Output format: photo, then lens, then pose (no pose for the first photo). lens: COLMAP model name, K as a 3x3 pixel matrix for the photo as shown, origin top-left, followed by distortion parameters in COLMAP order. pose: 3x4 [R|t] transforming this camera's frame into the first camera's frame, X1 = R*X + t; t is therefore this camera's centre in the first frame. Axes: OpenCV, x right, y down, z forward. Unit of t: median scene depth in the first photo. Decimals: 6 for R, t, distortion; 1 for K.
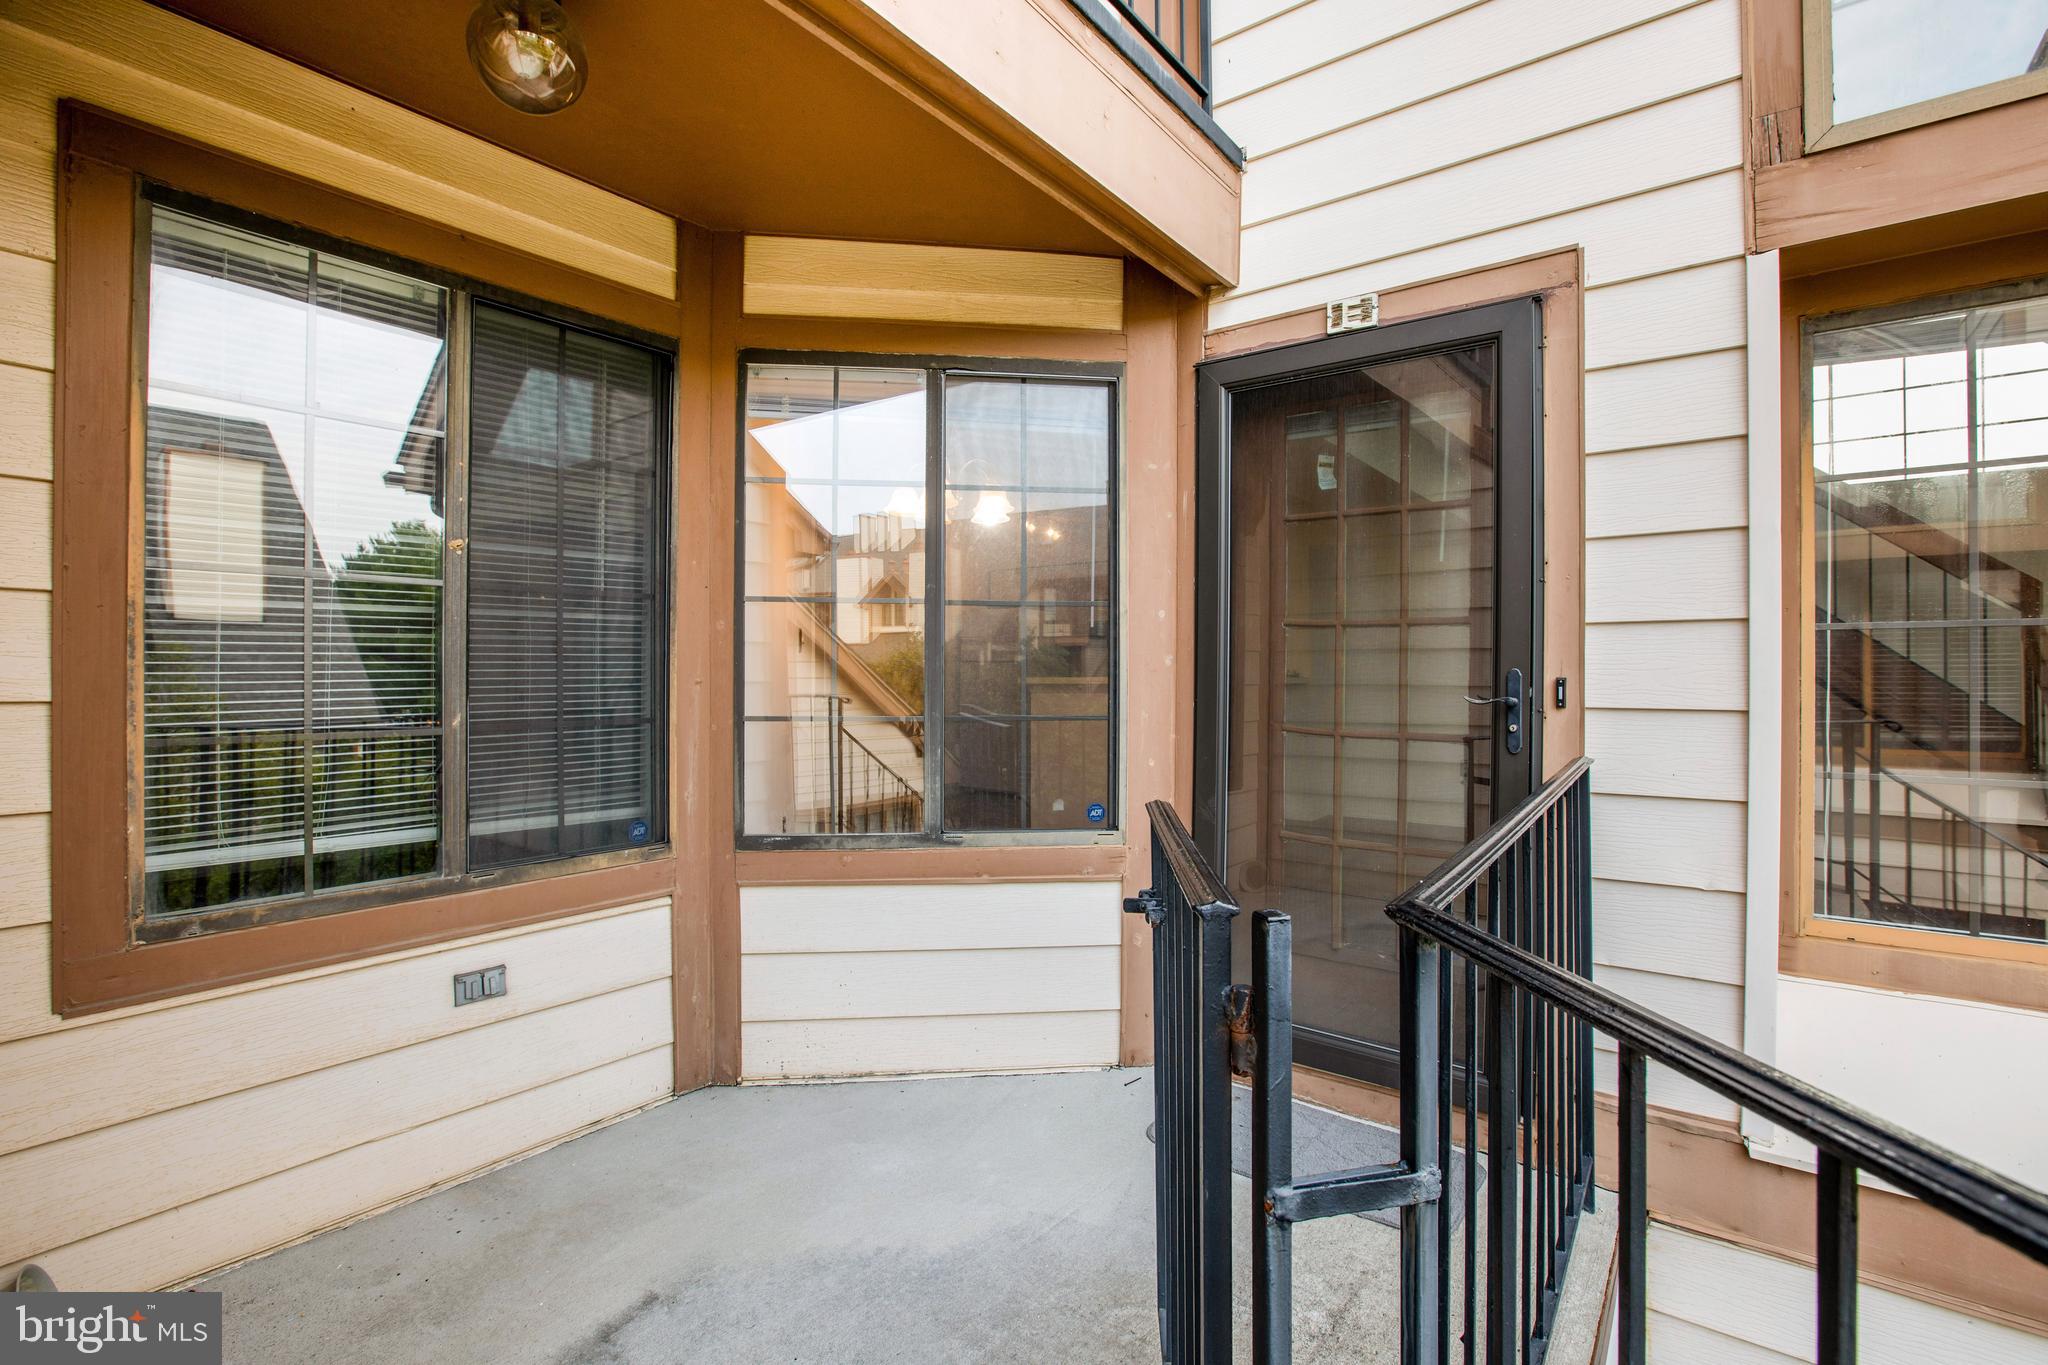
lens RADIAL K [[943.5, 0, 1009.7], [0, 943.5, 671.9], [0, 0, 1]] dist [-0.046502, 0.017609]
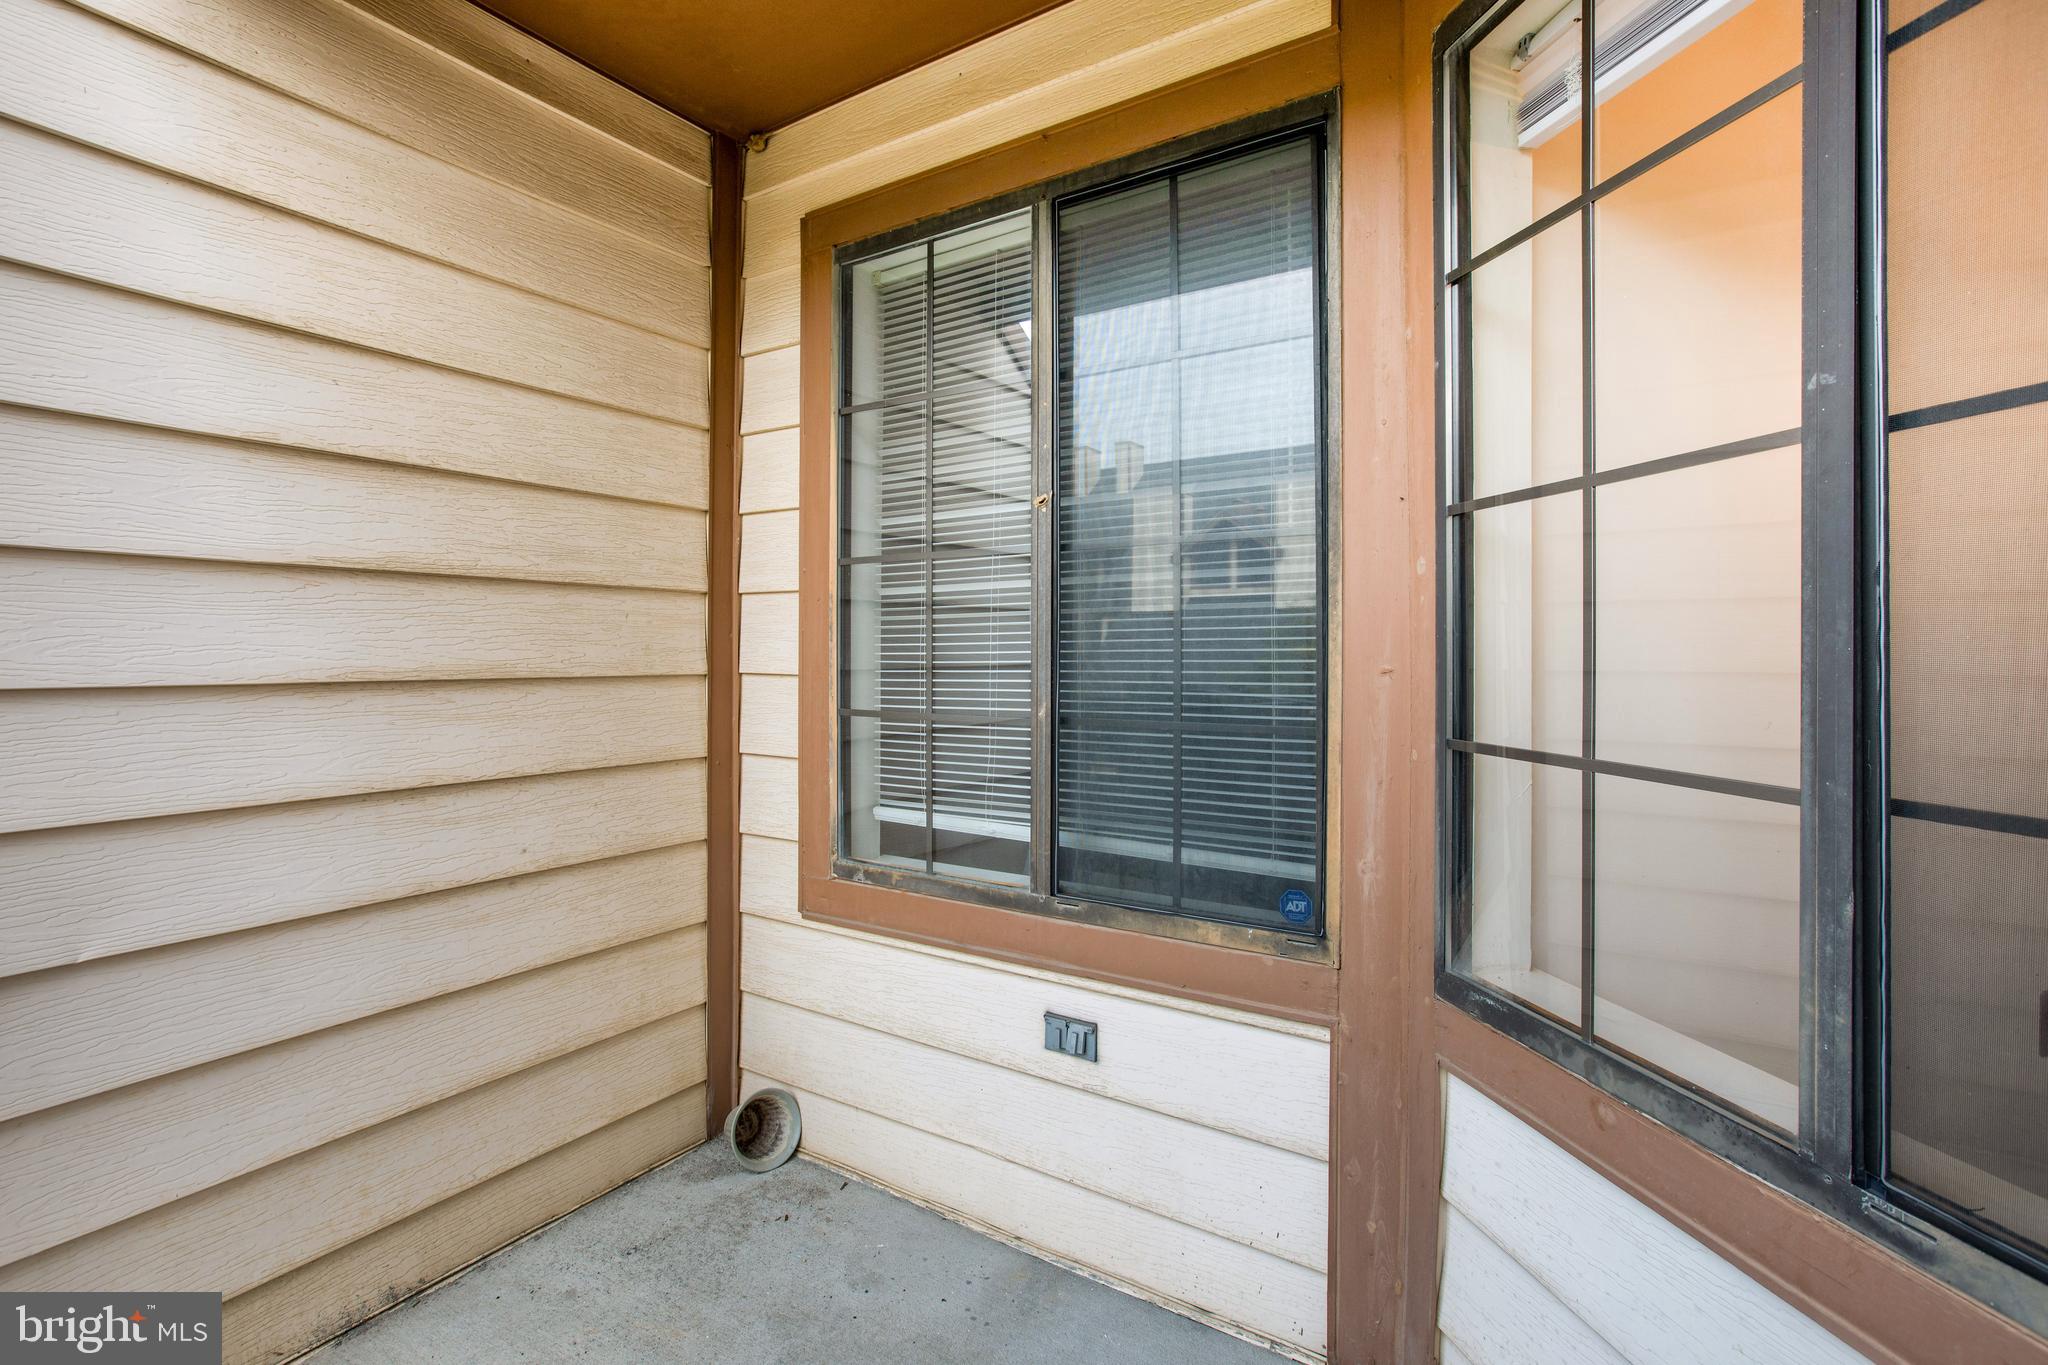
lens RADIAL K [[949.0, 0, 1023.5], [0, 949.0, 652.9], [0, 0, 1]] dist [-0.030288, 0.018709]
pose [[0.095685, 0.001847, -0.995410, 0.253495], [0.002472, 0.999995, 0.002093, -0.002352], [0.995409, -0.002661, 0.095680, 0.872419]]
